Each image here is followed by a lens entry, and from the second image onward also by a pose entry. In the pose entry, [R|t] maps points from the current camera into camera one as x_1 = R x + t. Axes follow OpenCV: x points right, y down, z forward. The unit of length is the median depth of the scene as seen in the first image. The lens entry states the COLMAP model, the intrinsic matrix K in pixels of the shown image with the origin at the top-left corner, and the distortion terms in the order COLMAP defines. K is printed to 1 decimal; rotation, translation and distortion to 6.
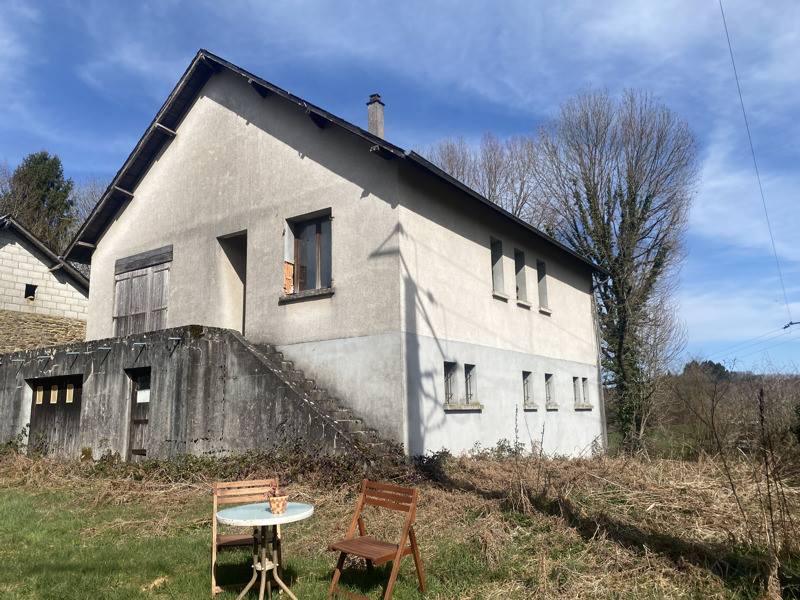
lens RADIAL K [[596.2, 0, 400.0], [0, 596.2, 300.0], [0, 0, 1]] dist [0.085496, -0.218534]
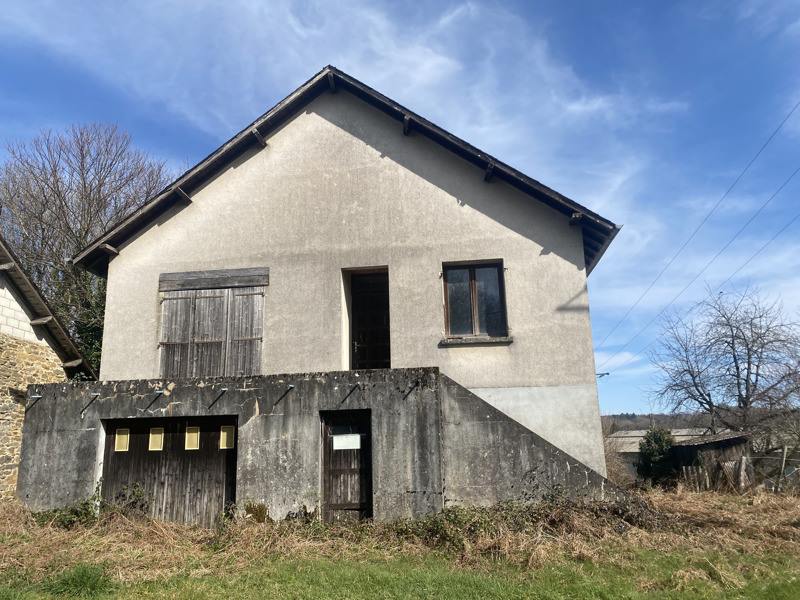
lens RADIAL K [[596.2, 0, 400.0], [0, 596.2, 300.0], [0, 0, 1]] dist [0.085496, -0.218534]
pose [[0.890418, 0.106509, 0.442506, -0.711047], [-0.078244, 0.993580, -0.081707, 0.015433], [-0.448368, 0.038130, 0.893036, 0.147610]]
